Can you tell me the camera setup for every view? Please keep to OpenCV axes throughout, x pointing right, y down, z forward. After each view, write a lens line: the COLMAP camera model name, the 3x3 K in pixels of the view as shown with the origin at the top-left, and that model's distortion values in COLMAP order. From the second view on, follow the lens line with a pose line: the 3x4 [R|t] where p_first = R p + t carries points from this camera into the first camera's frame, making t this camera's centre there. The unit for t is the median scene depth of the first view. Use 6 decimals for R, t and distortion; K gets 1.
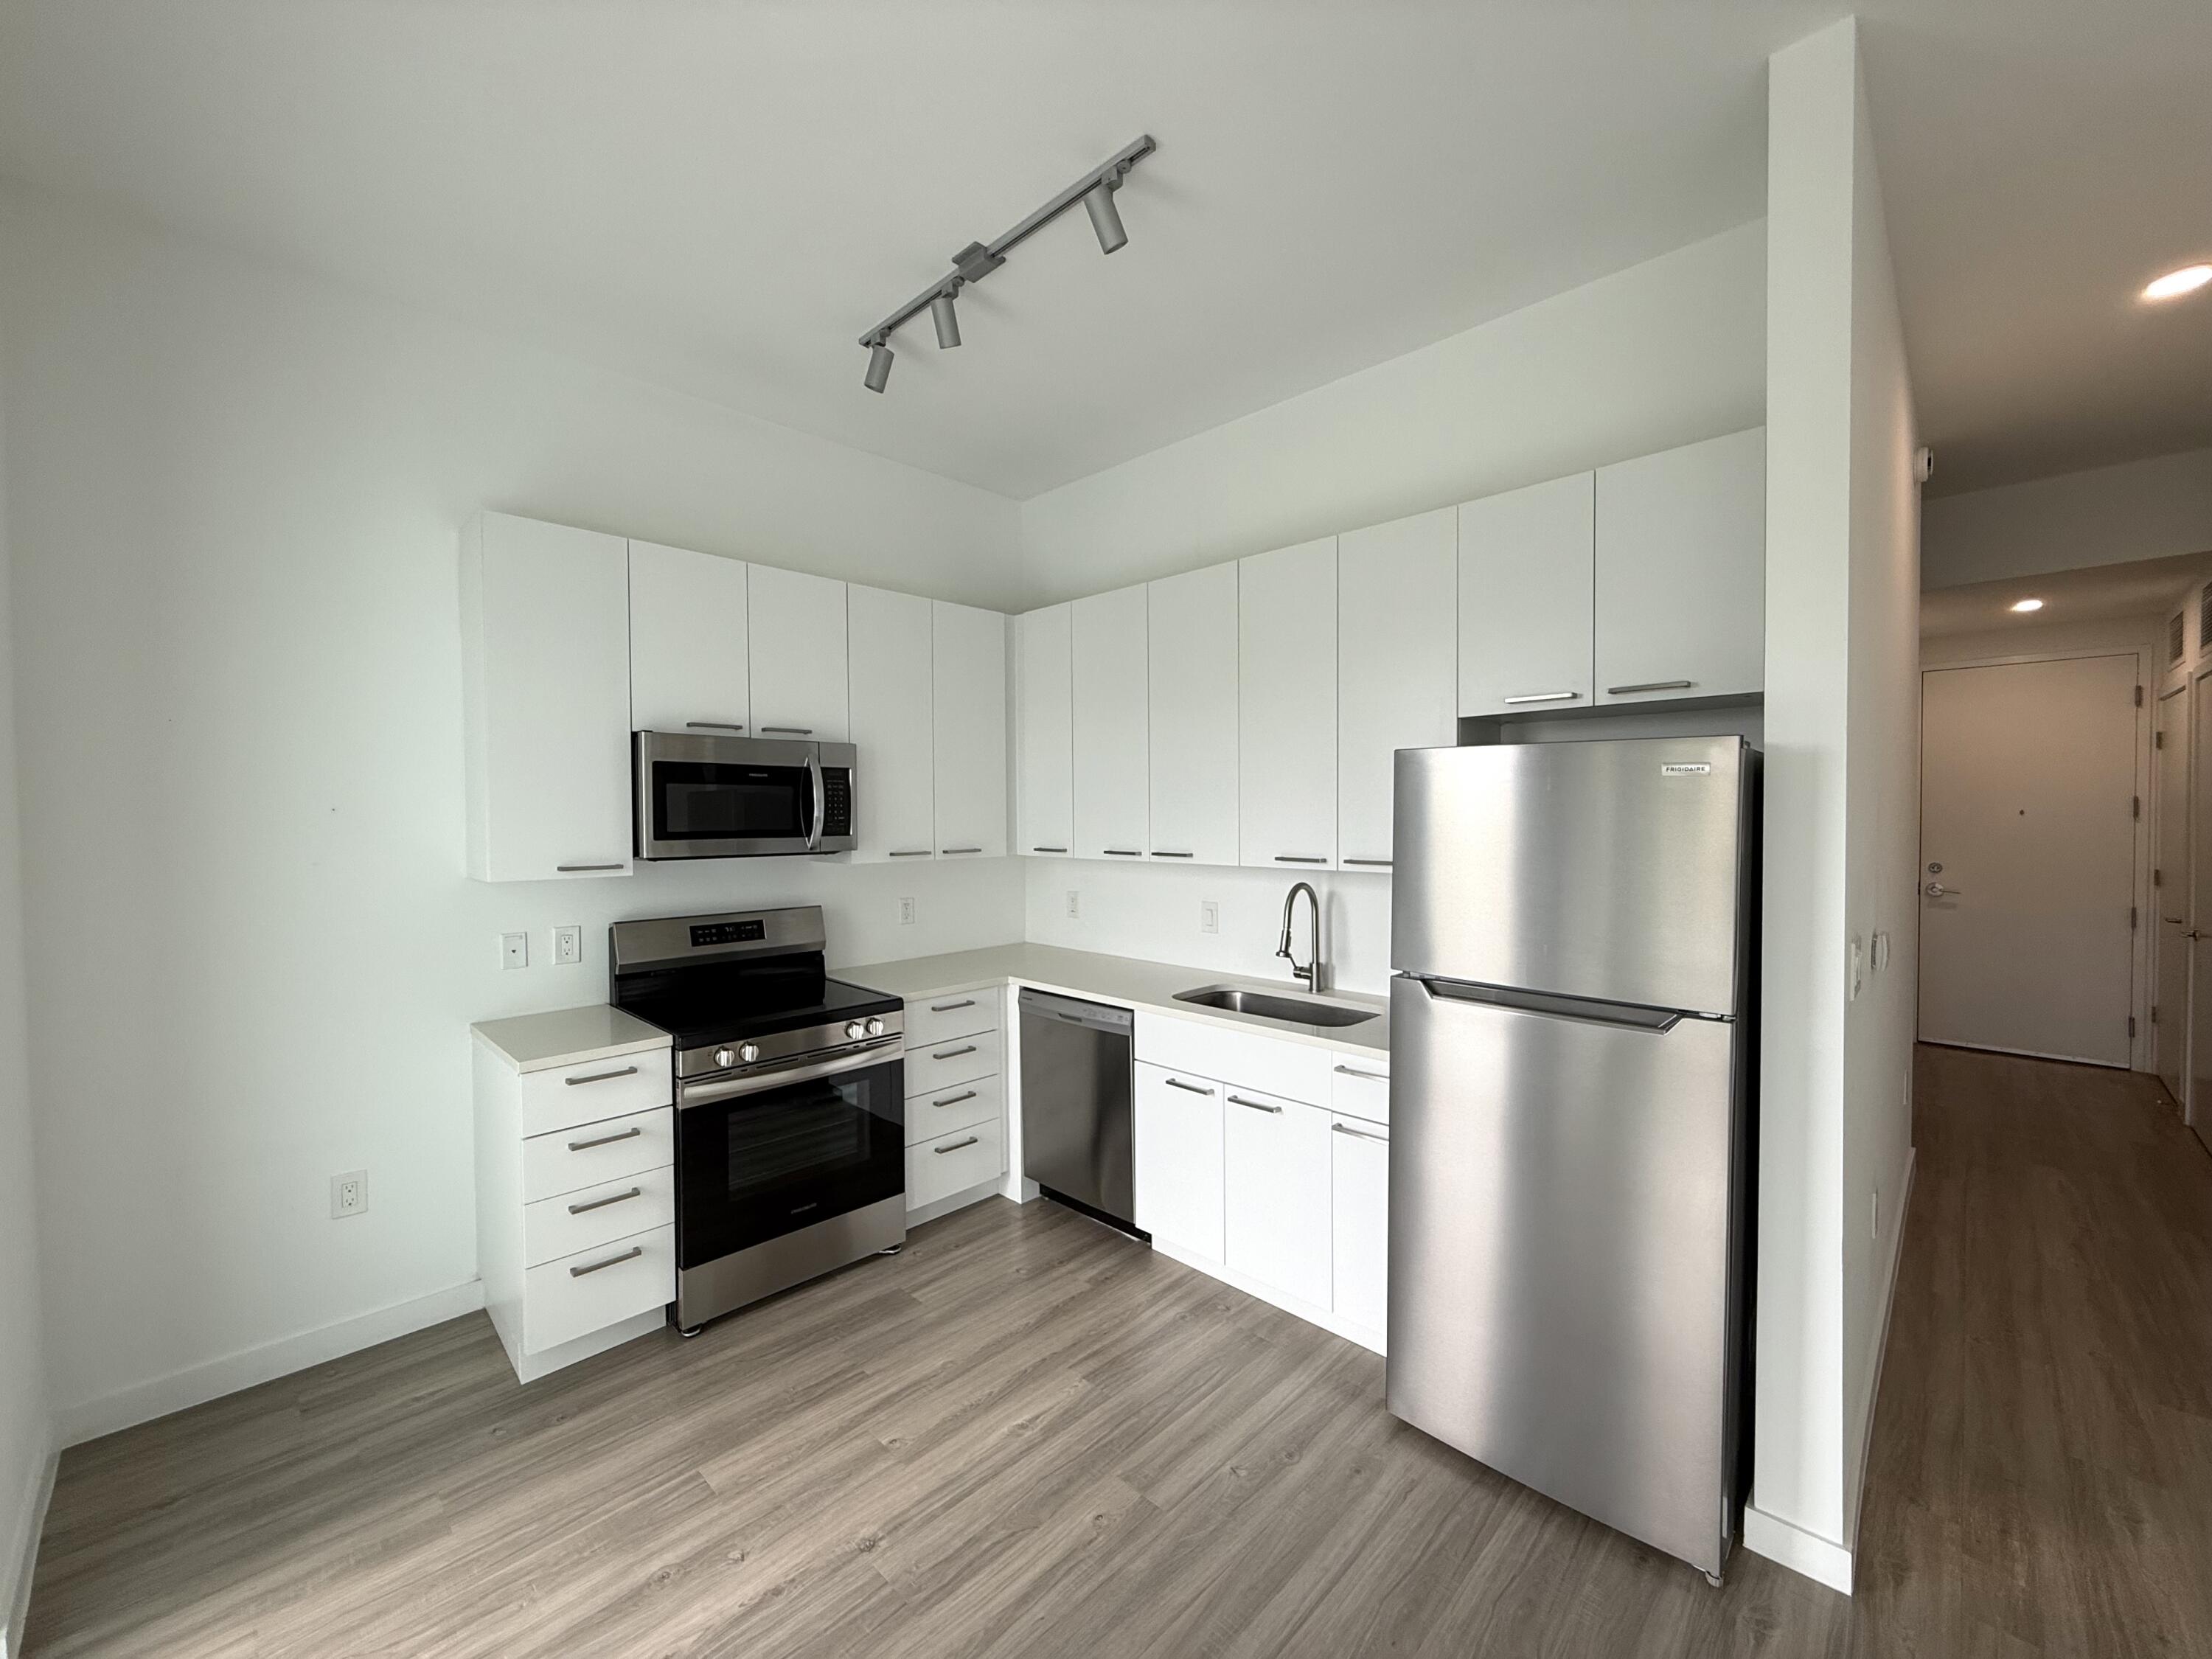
lens RADIAL K [[880.2, 0, 1098.9], [0, 880.2, 833.2], [0, 0, 1]] dist [0.000369, -0.000377]
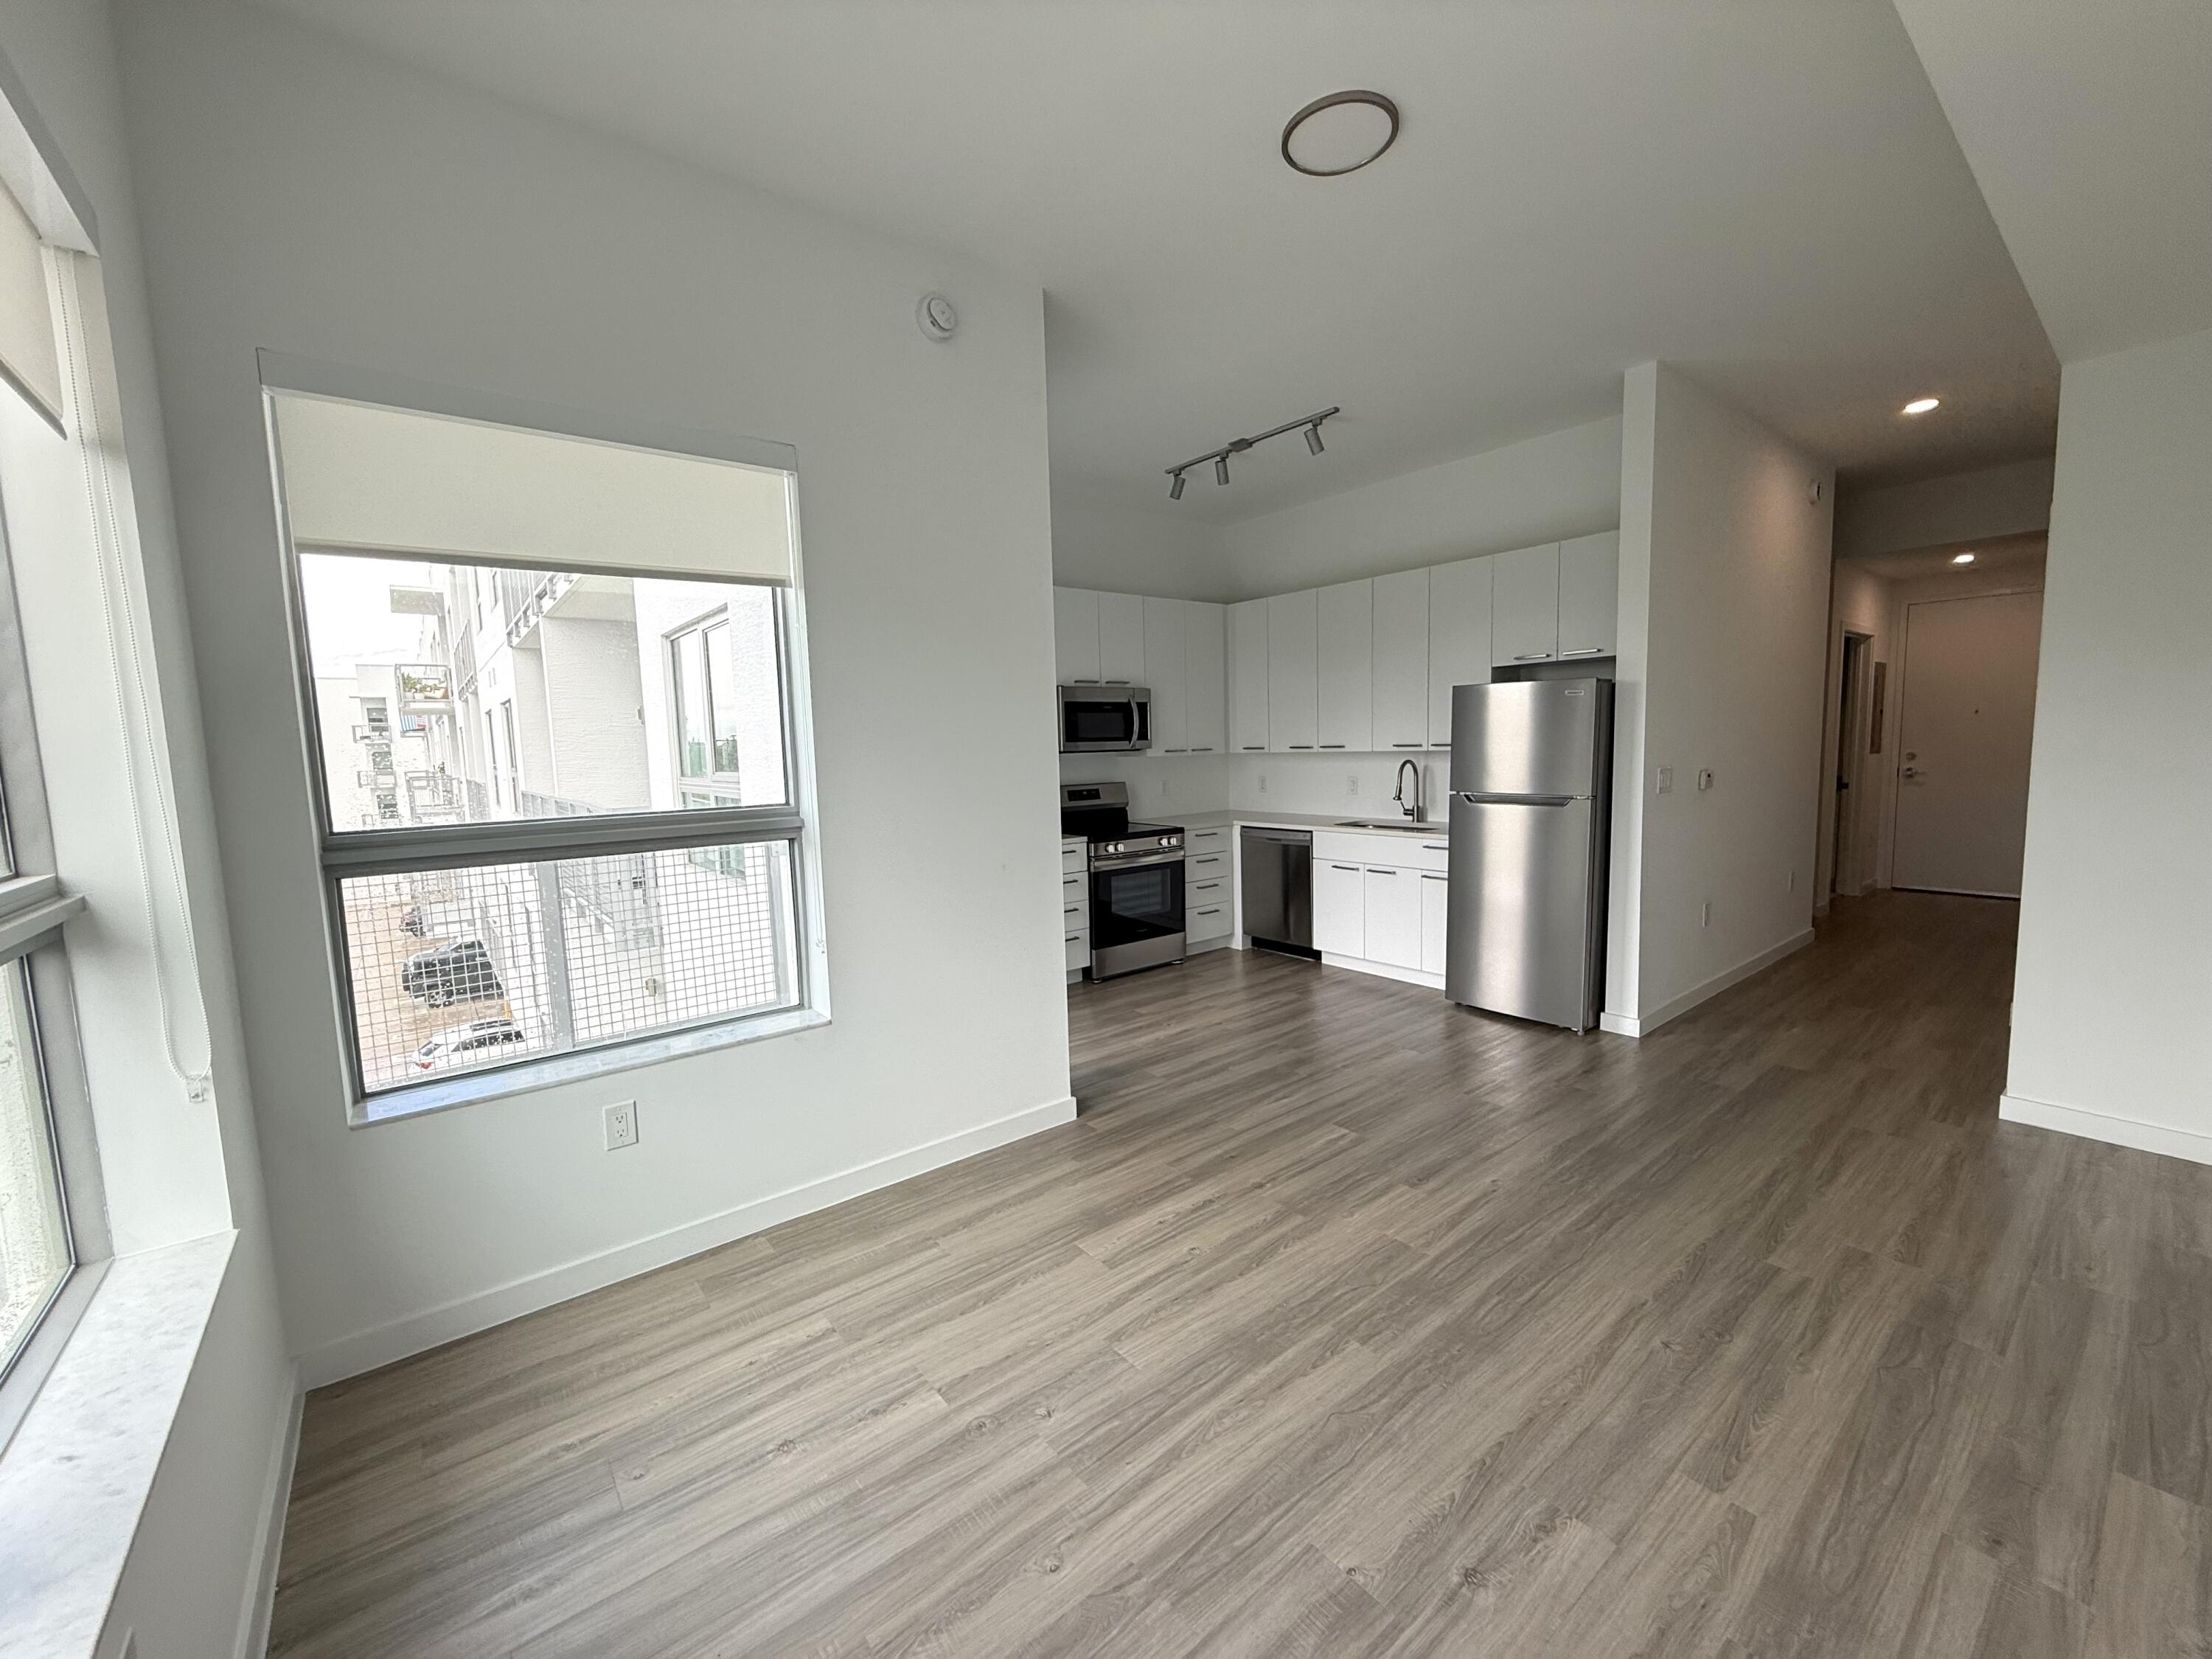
lens RADIAL K [[880.2, 0, 1098.8], [0, 880.2, 836.9], [0, 0, 1]] dist [0.000369, -0.000377]
pose [[0.992362, -0.008901, -0.123037, -0.187895], [0.019109, 0.996446, 0.082042, 0.057552], [0.121869, -0.083766, 0.989005, -0.920729]]
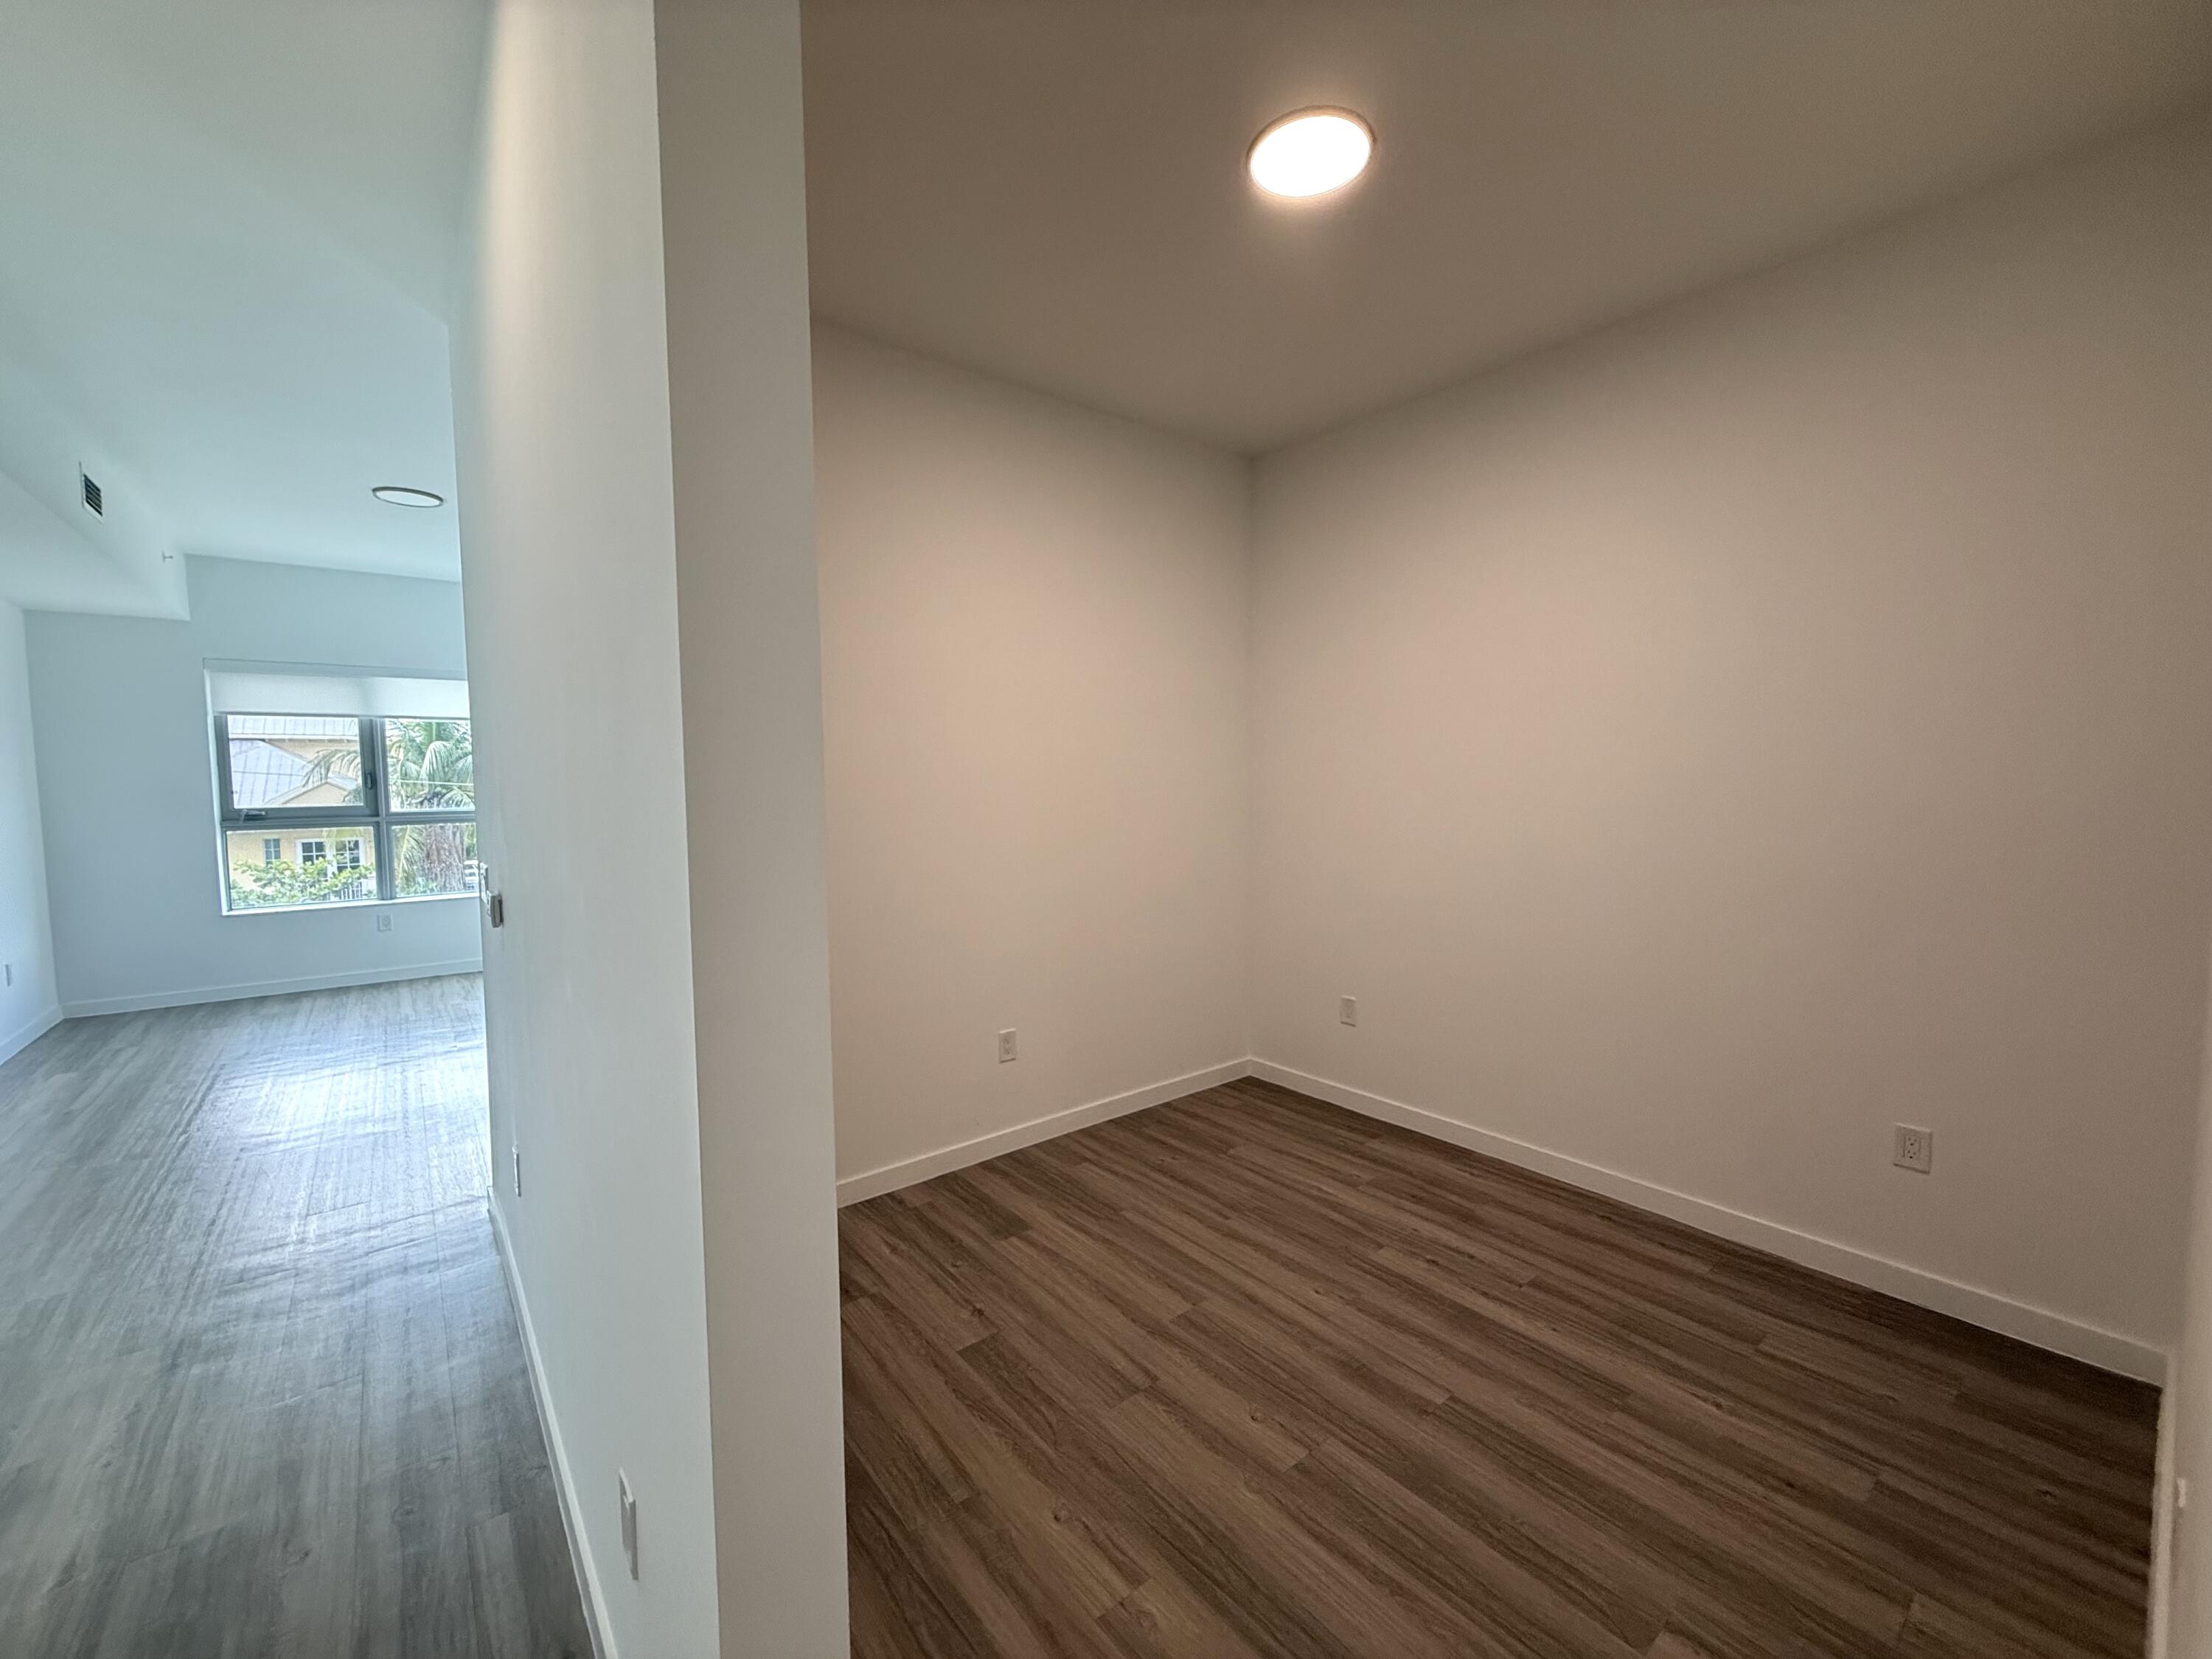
lens RADIAL K [[880.2, 0, 1100.7], [0, 880.2, 827.7], [0, 0, 1]] dist [0.000369, -0.000377]
pose [[-0.112455, 0.072776, -0.990988, 1.504706], [-0.013566, 0.997109, 0.074765, -0.049362], [0.993564, 0.021851, -0.111143, 1.494992]]
